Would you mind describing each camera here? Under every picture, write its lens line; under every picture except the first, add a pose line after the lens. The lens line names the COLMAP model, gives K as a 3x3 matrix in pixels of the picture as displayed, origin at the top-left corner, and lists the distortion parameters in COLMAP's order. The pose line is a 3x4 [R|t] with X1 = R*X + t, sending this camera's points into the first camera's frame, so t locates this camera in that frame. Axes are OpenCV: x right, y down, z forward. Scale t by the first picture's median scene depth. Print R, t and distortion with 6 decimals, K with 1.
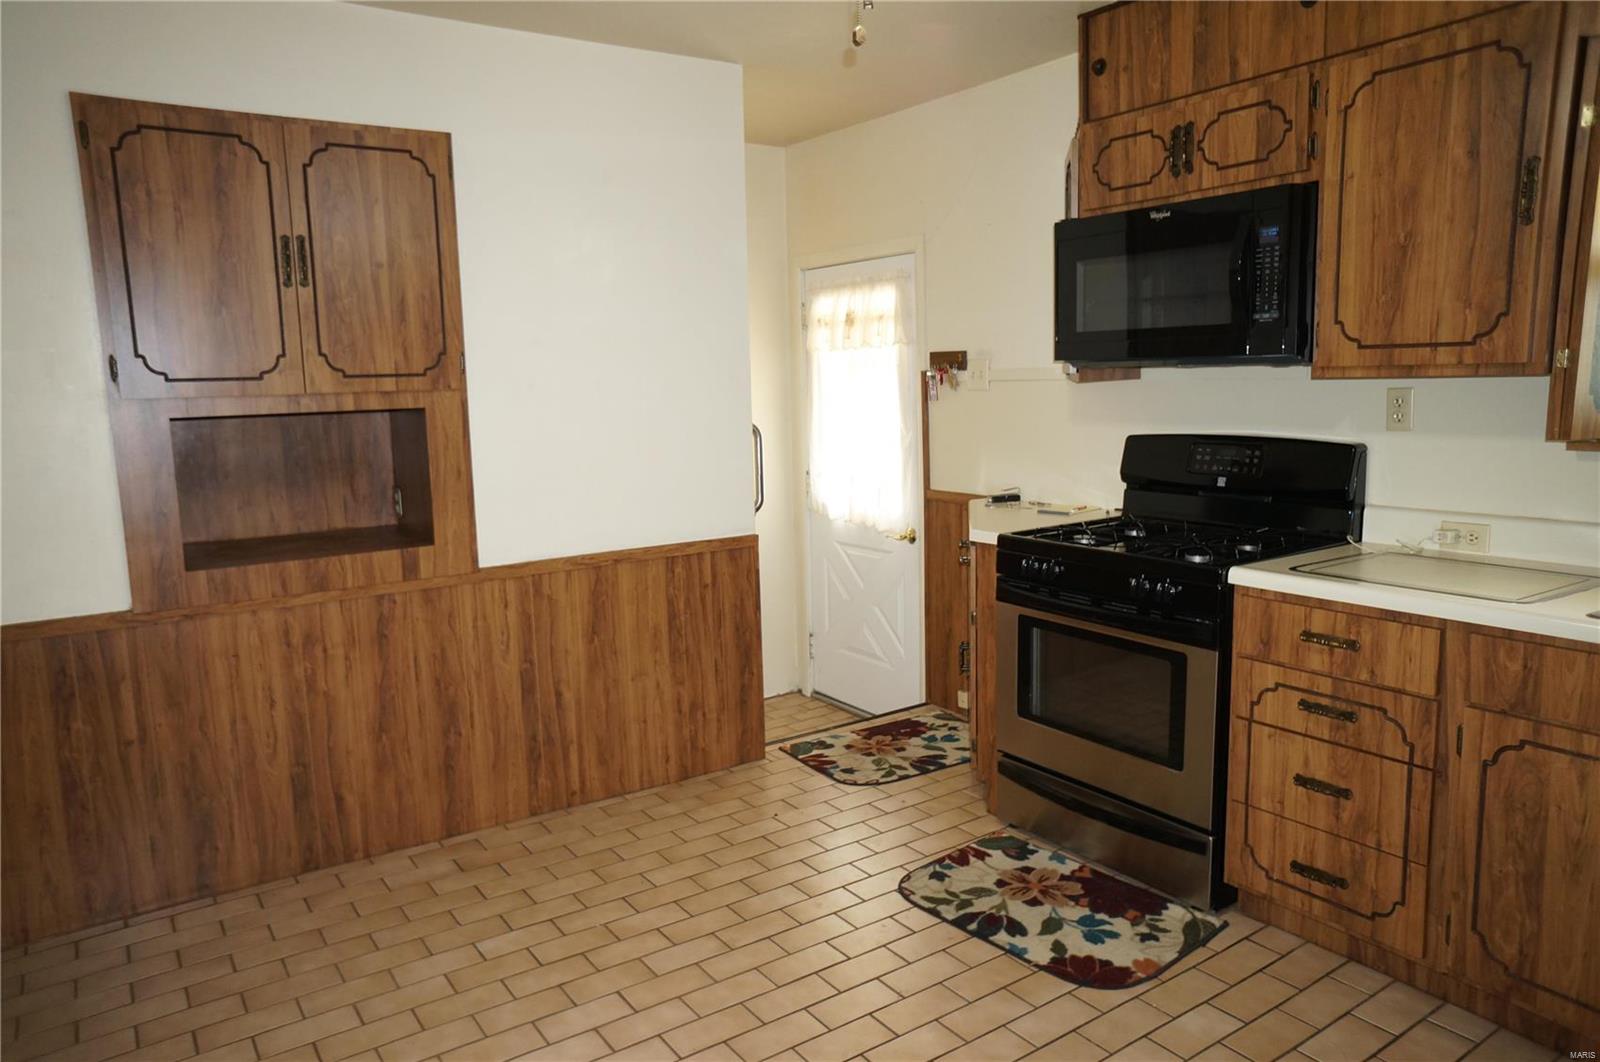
lens RADIAL K [[1081.4, 0, 788.7], [0, 1081.4, 531.0], [0, 0, 1]] dist [-0.062147, 0.081606]
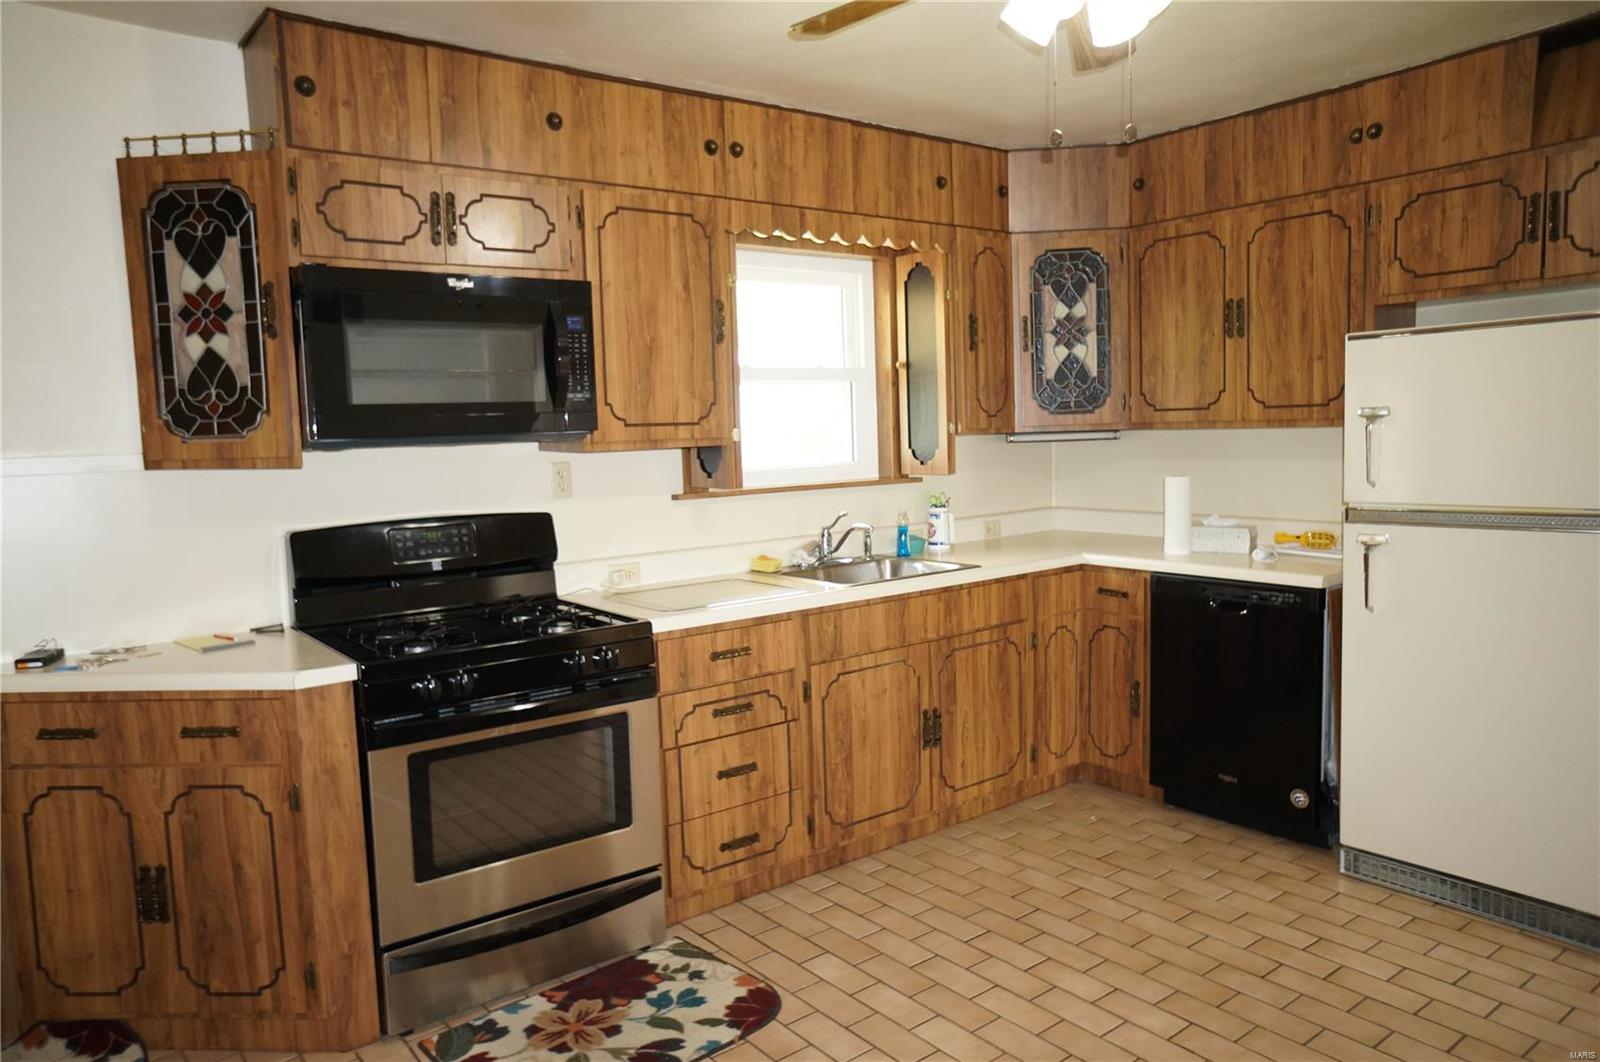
lens RADIAL K [[1081.4, 0, 788.7], [0, 1081.4, 531.0], [0, 0, 1]] dist [-0.062147, 0.081606]
pose [[-0.058133, -0.067537, 0.996022, -0.701651], [0.176293, 0.981335, 0.076831, -0.115998], [-0.982620, 0.180058, -0.045142, 0.894889]]
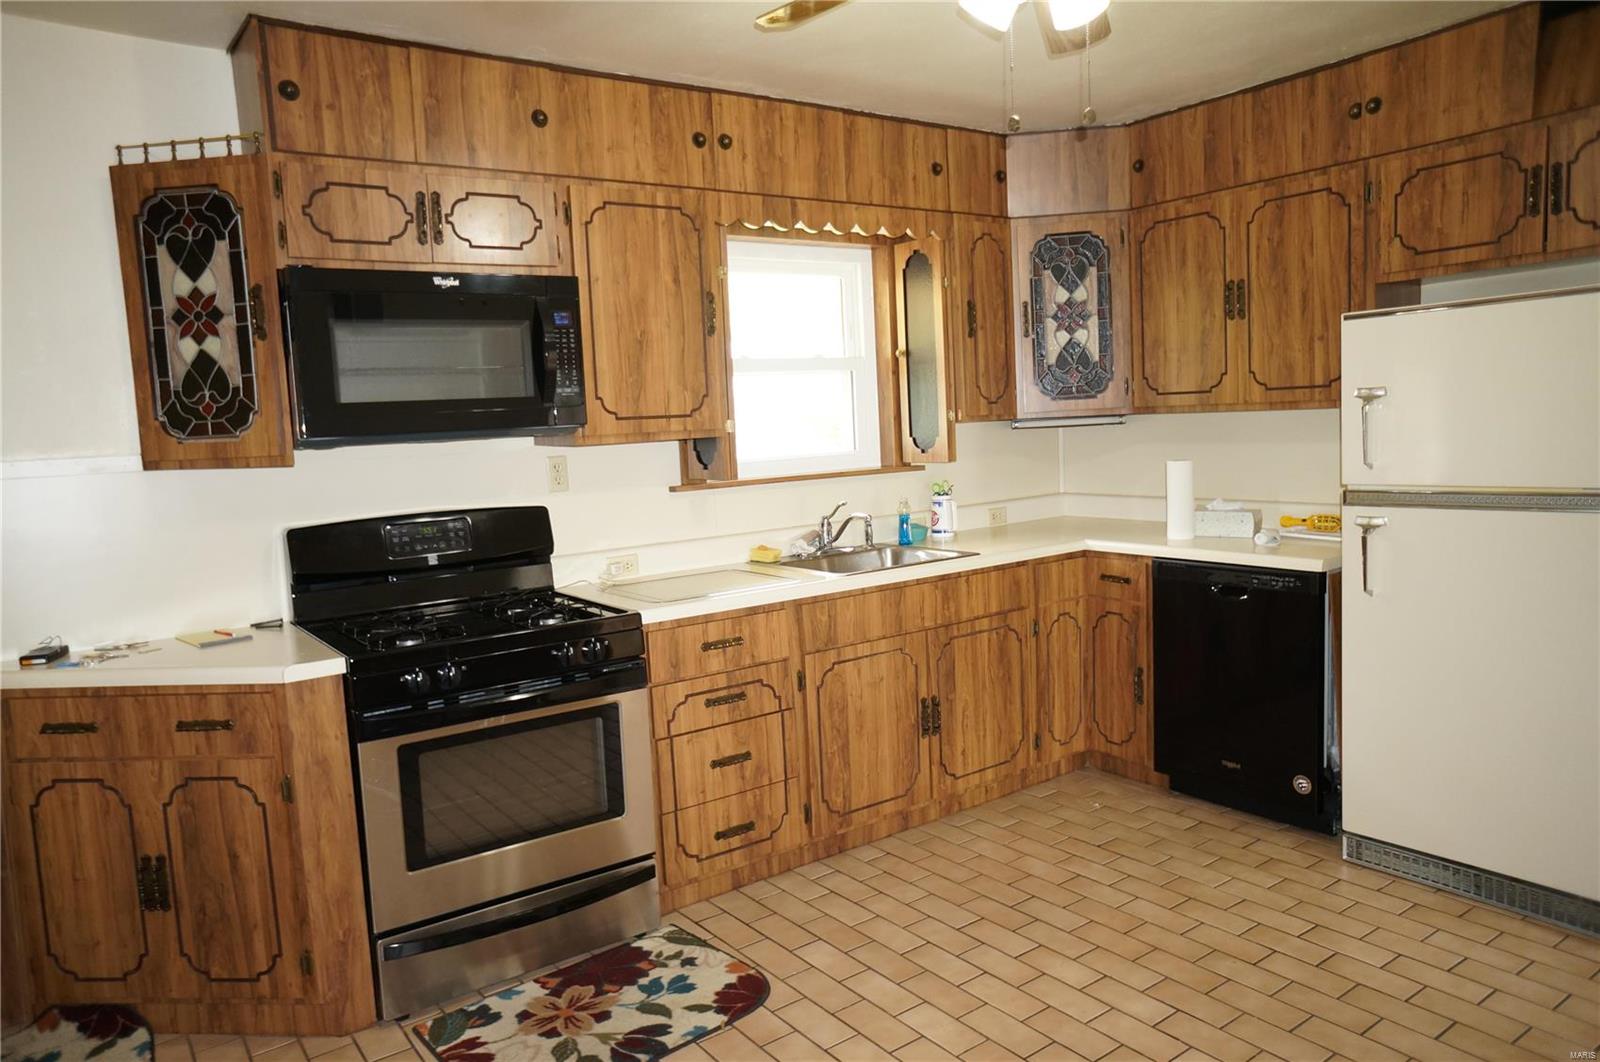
lens RADIAL K [[1081.4, 0, 788.7], [0, 1081.4, 531.0], [0, 0, 1]] dist [-0.062147, 0.081606]
pose [[-0.025402, -0.076746, 0.996727, -0.708409], [0.192136, 0.978085, 0.080208, -0.107788], [-0.981040, 0.193544, -0.010100, 0.844440]]
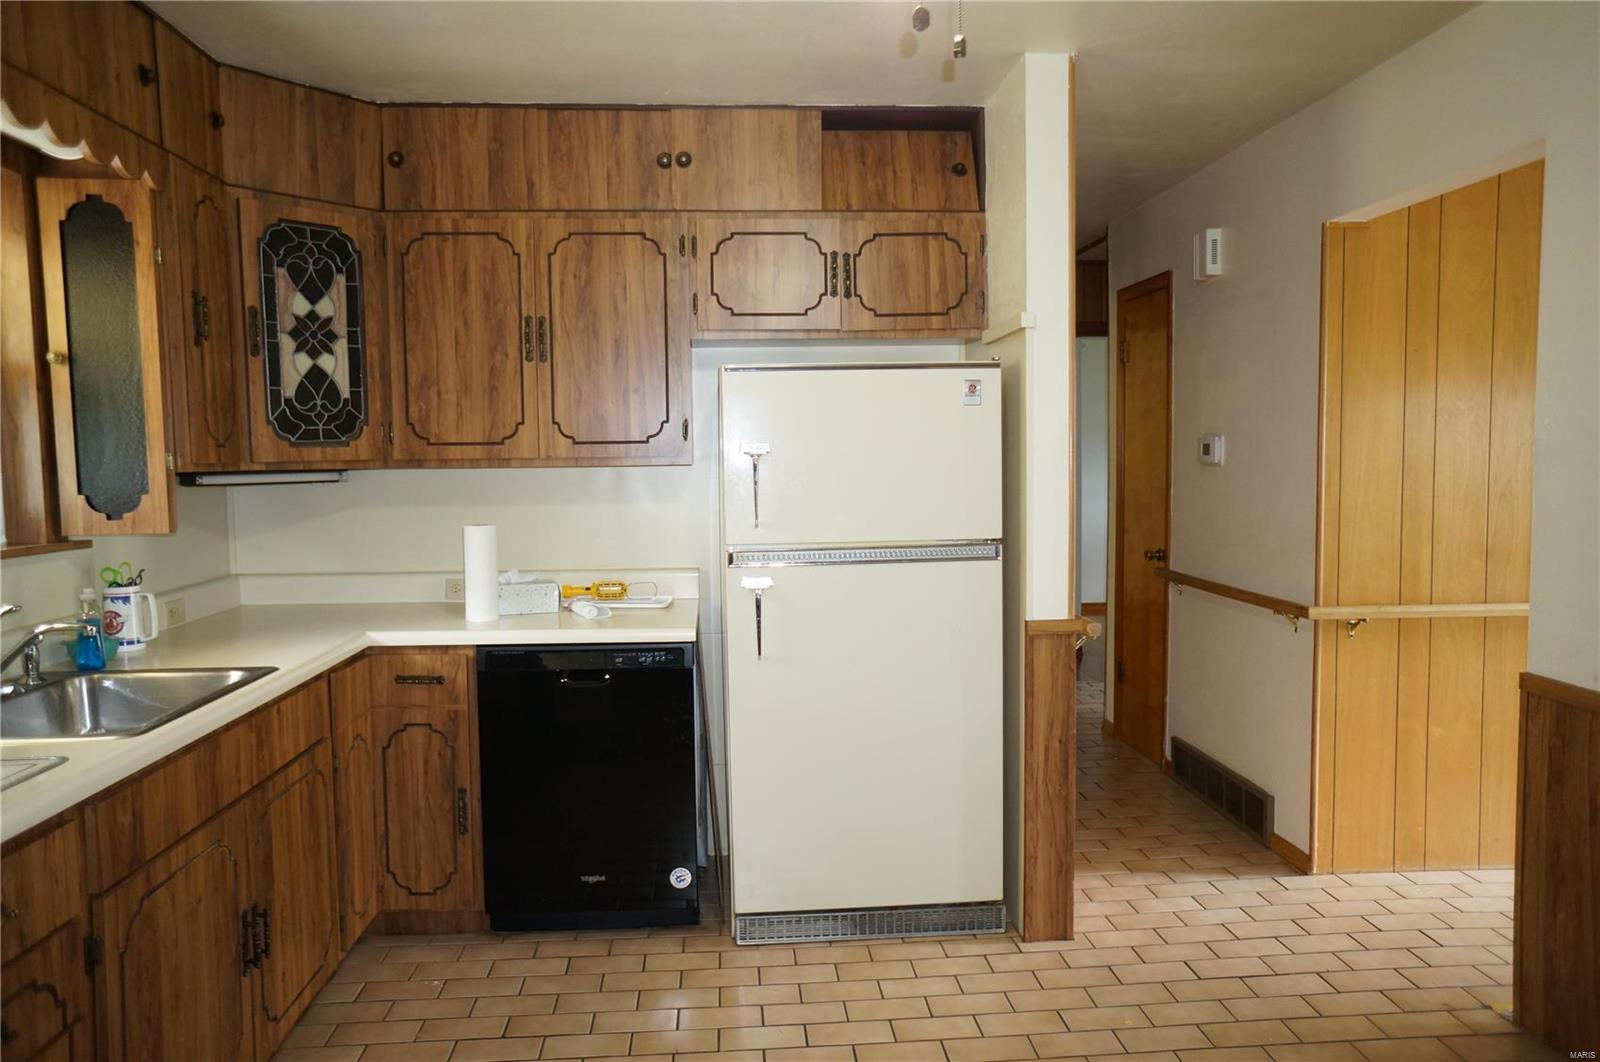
lens RADIAL K [[1081.4, 0, 788.7], [0, 1081.4, 531.0], [0, 0, 1]] dist [-0.062147, 0.081606]
pose [[-0.862068, 0.002774, 0.506785, -0.158114], [0.107166, 0.978370, 0.176939, -0.152024], [-0.495332, 0.206844, -0.843719, 1.137428]]
